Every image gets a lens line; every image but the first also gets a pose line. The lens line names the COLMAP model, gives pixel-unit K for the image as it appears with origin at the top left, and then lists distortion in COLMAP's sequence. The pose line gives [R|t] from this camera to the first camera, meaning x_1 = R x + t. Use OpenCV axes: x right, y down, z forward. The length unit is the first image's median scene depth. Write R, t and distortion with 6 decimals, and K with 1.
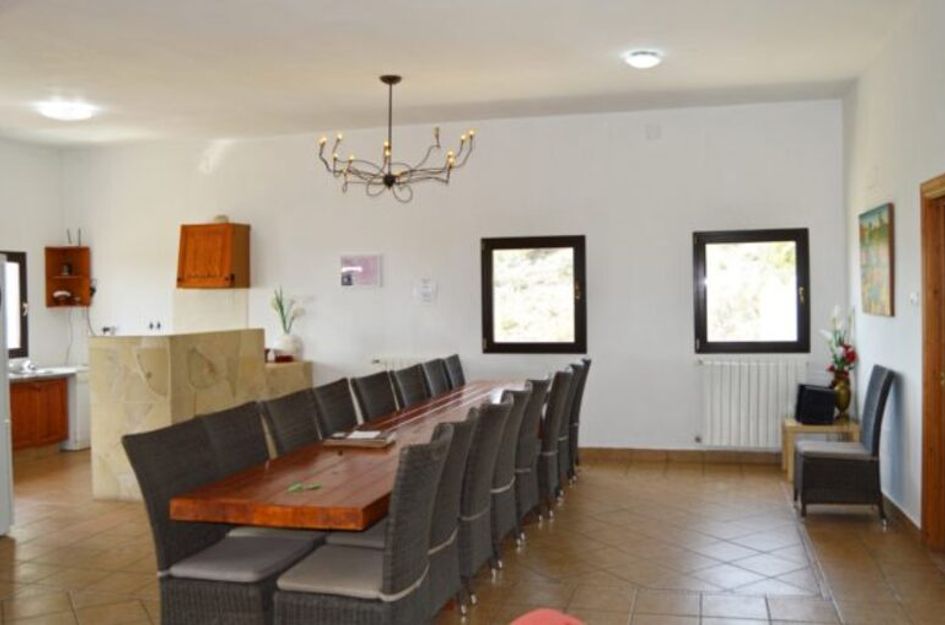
lens RADIAL K [[894.5, 0, 473.1], [0, 894.5, 313.2], [0, 0, 1]] dist [-0.088484, 0.000000]
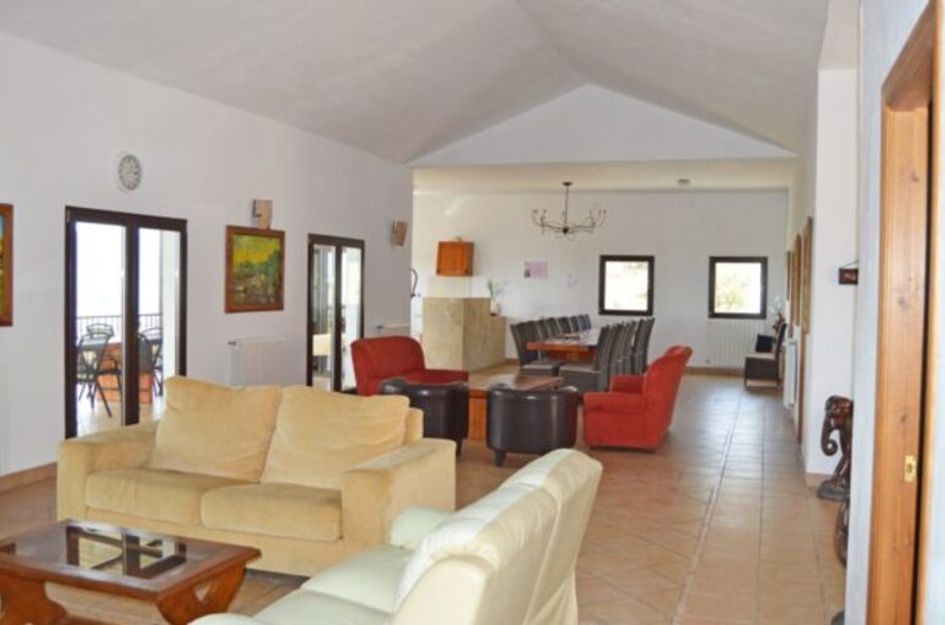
lens RADIAL K [[894.5, 0, 472.0], [0, 894.5, 311.1], [0, 0, 1]] dist [-0.088484, 0.000000]
pose [[0.997000, 0.037306, -0.067821, -0.140851], [-0.036469, 0.999243, 0.013536, 0.022434], [0.068275, -0.011022, 0.997606, -1.008872]]
